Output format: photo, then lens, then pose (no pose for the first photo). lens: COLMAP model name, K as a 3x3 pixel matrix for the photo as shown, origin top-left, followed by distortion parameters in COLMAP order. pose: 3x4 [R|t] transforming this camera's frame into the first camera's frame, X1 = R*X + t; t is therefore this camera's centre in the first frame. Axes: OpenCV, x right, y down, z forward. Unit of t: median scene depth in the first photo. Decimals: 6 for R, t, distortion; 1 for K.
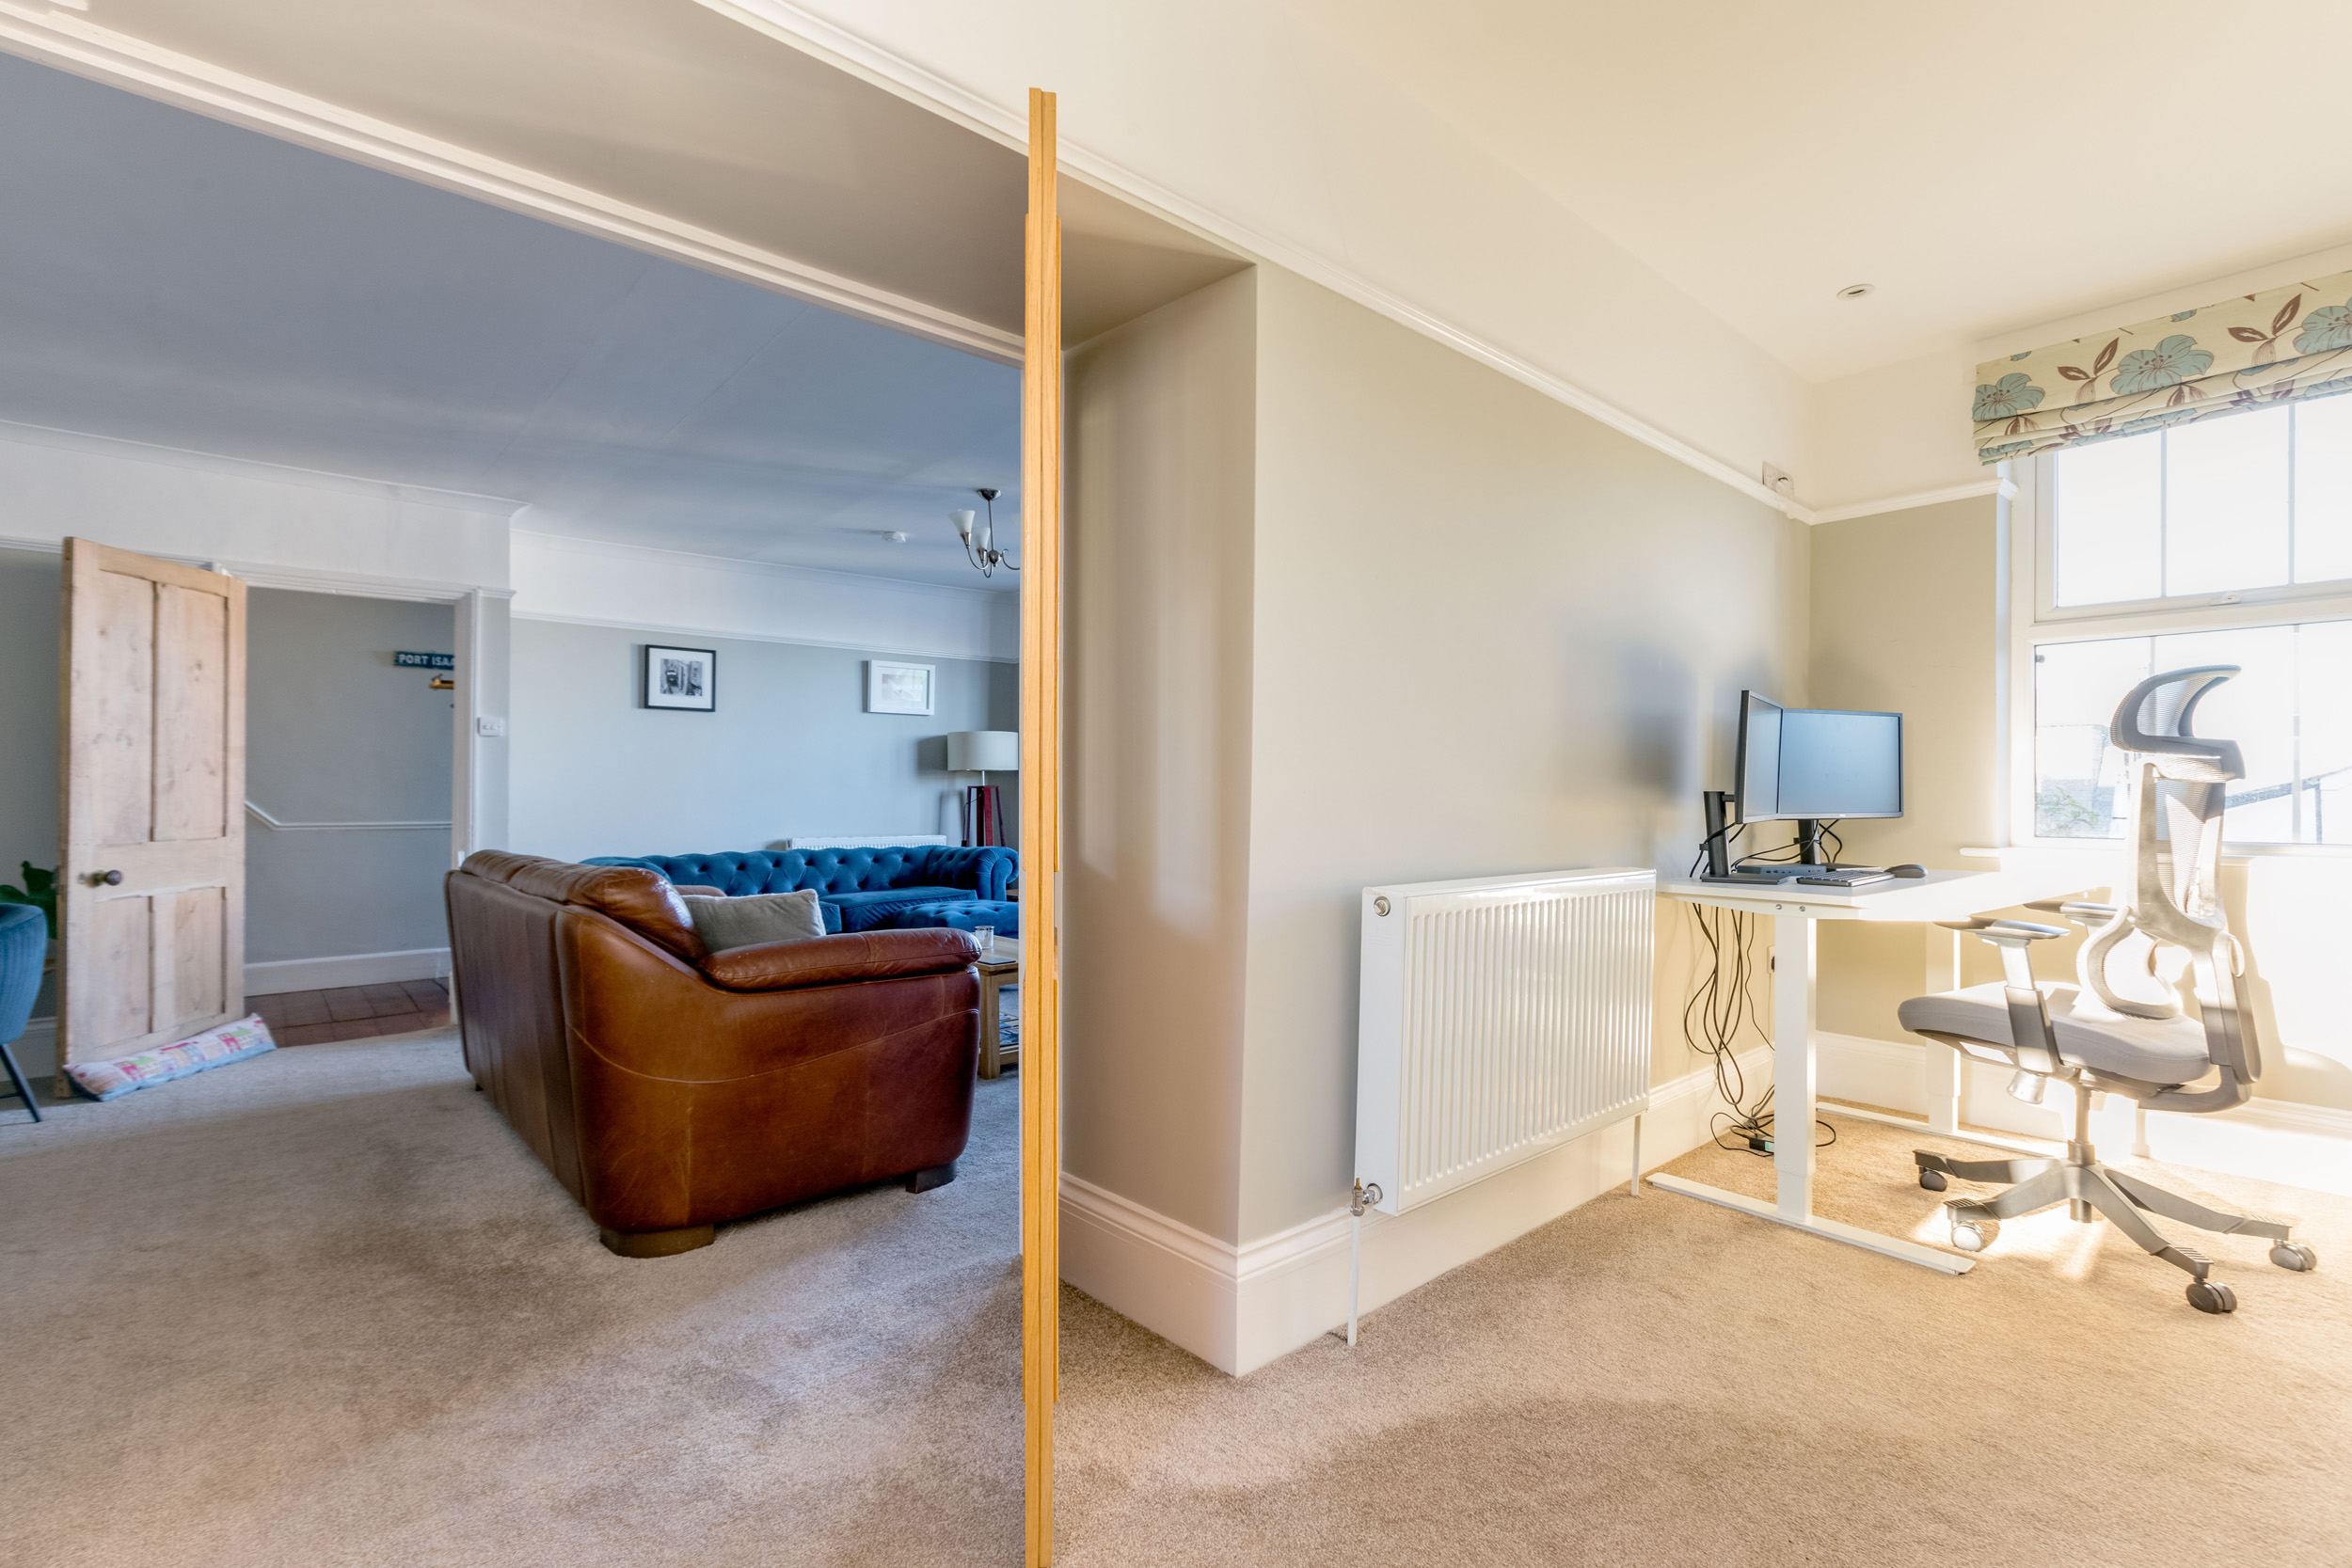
lens RADIAL K [[1083.0, 0, 1176.0], [0, 1083.0, 784.0], [0, 0, 1]] dist [0.018489, 0.000076]
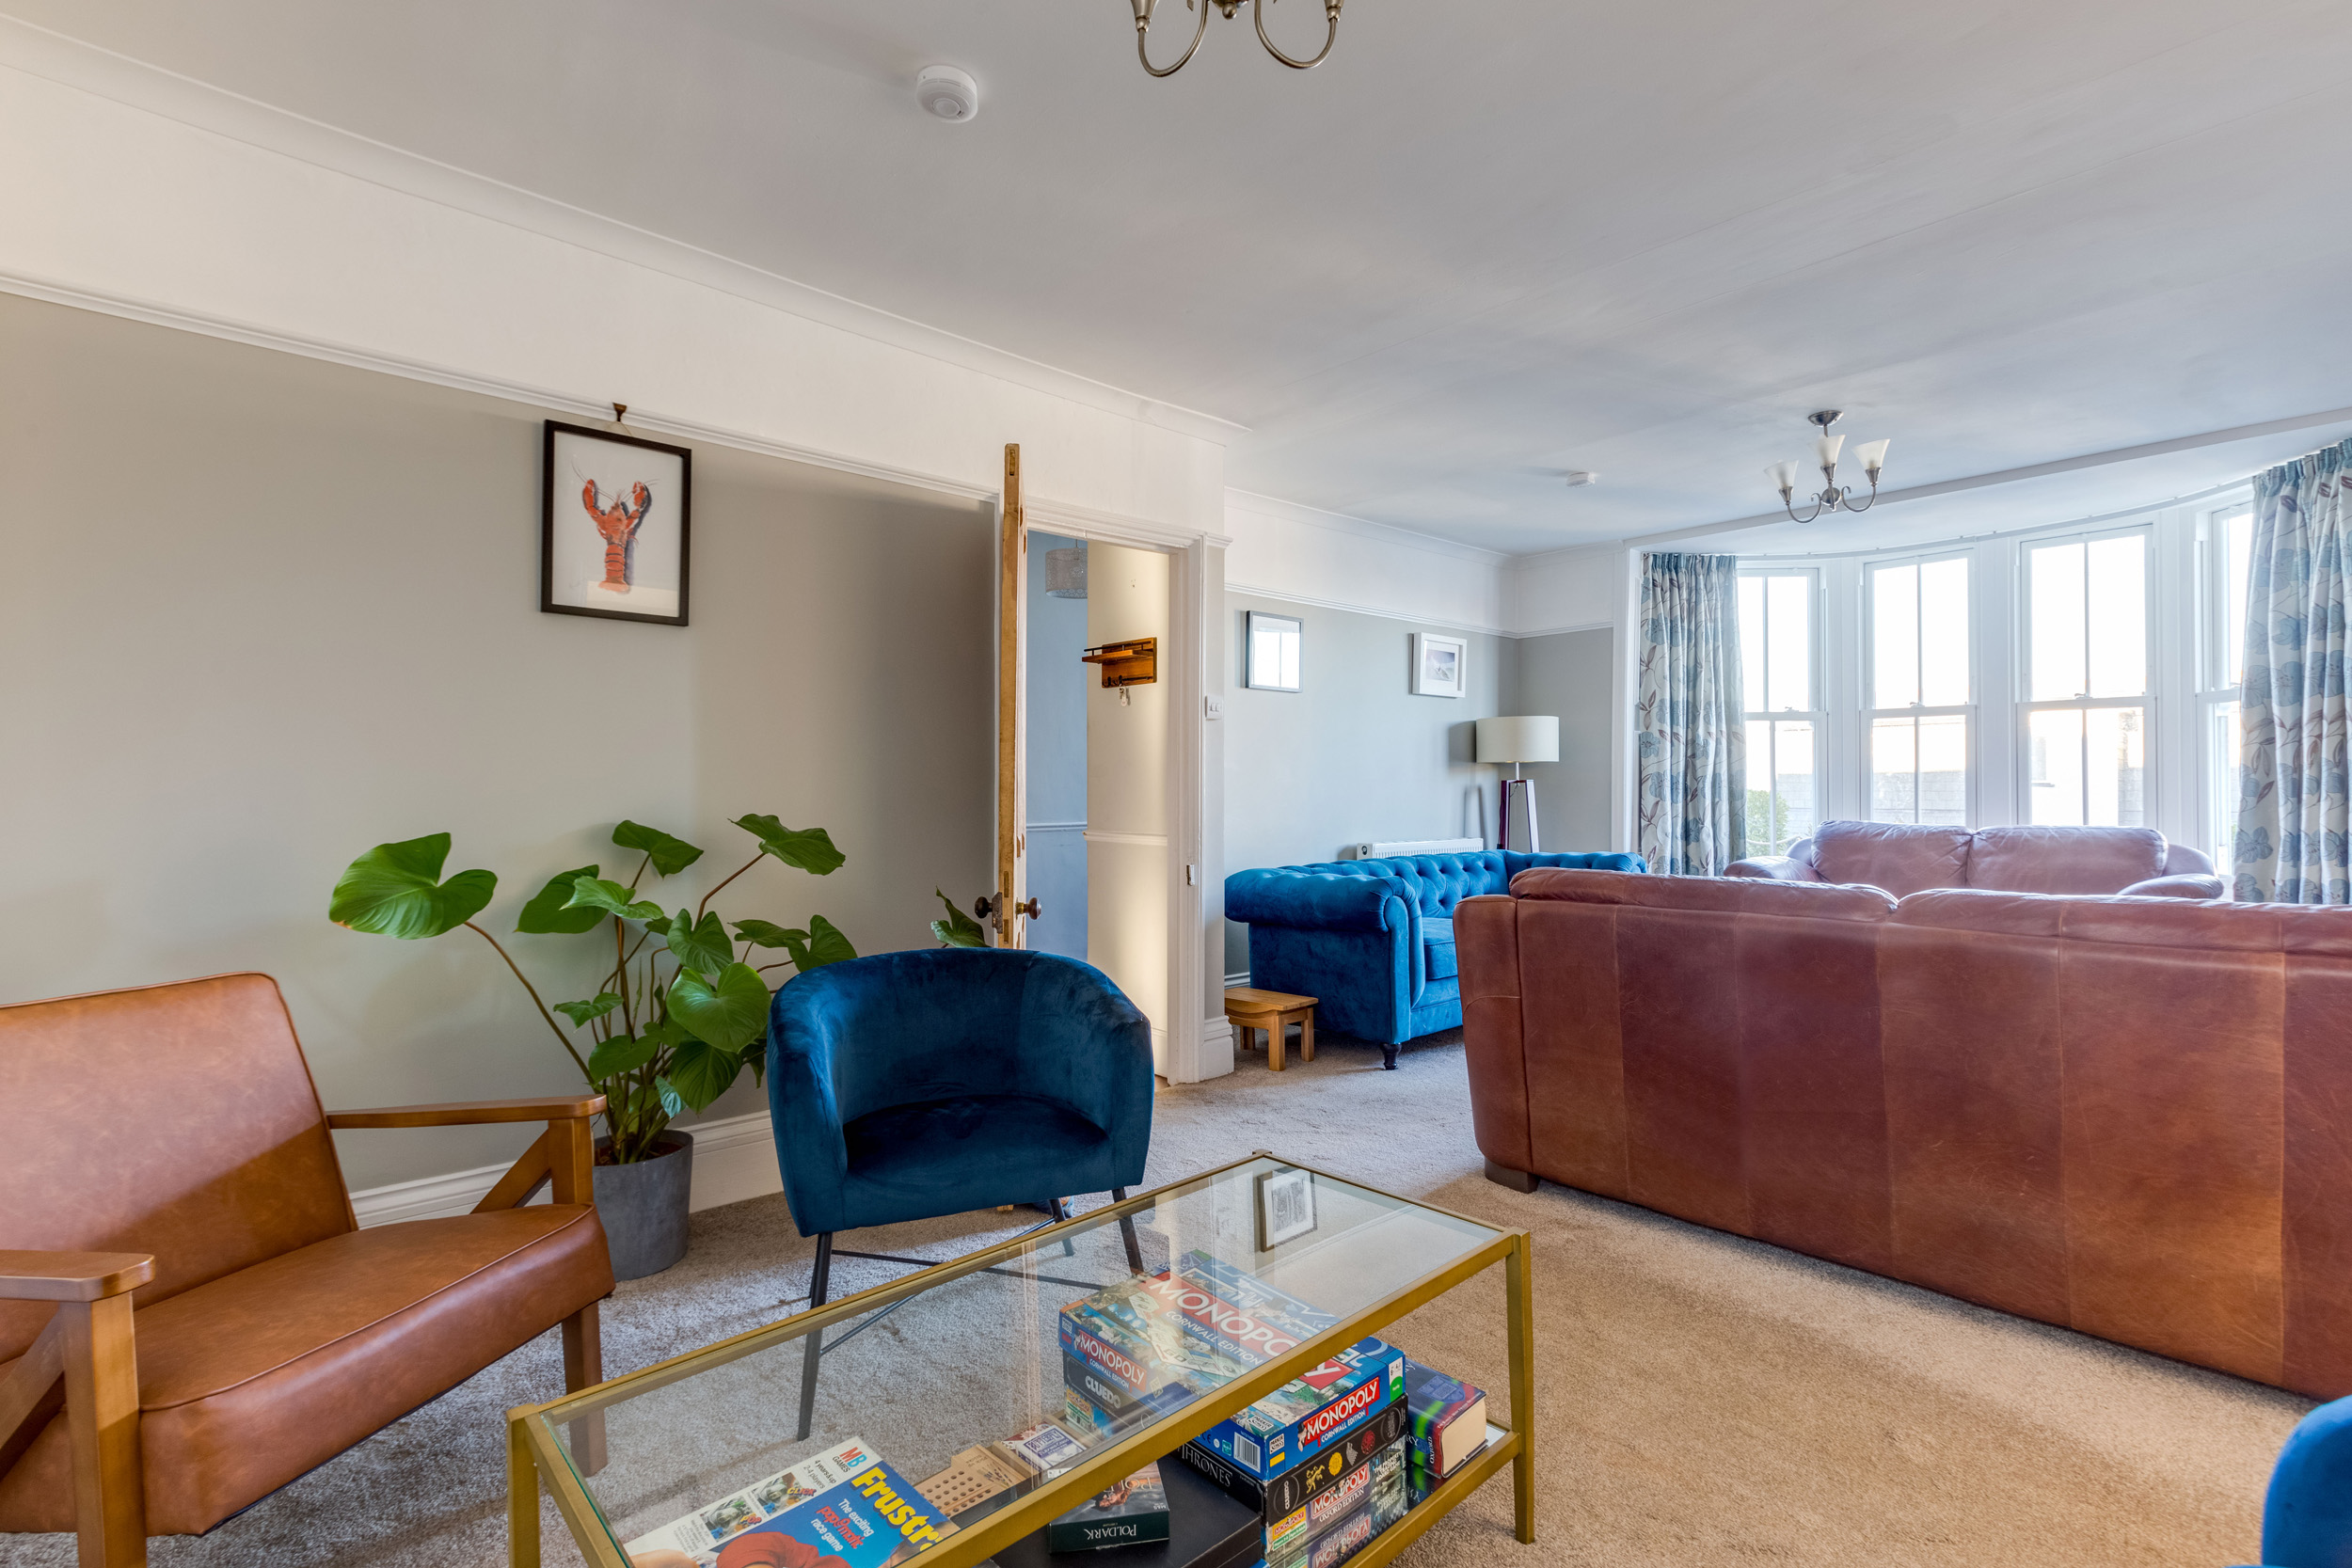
lens RADIAL K [[1083.0, 0, 1176.0], [0, 1083.0, 784.0], [0, 0, 1]] dist [0.018489, 0.000076]
pose [[0.999226, -0.005547, 0.038945, -0.506930], [0.005323, 0.999969, 0.005845, -0.001080], [-0.038976, -0.005633, 0.999224, 0.151481]]
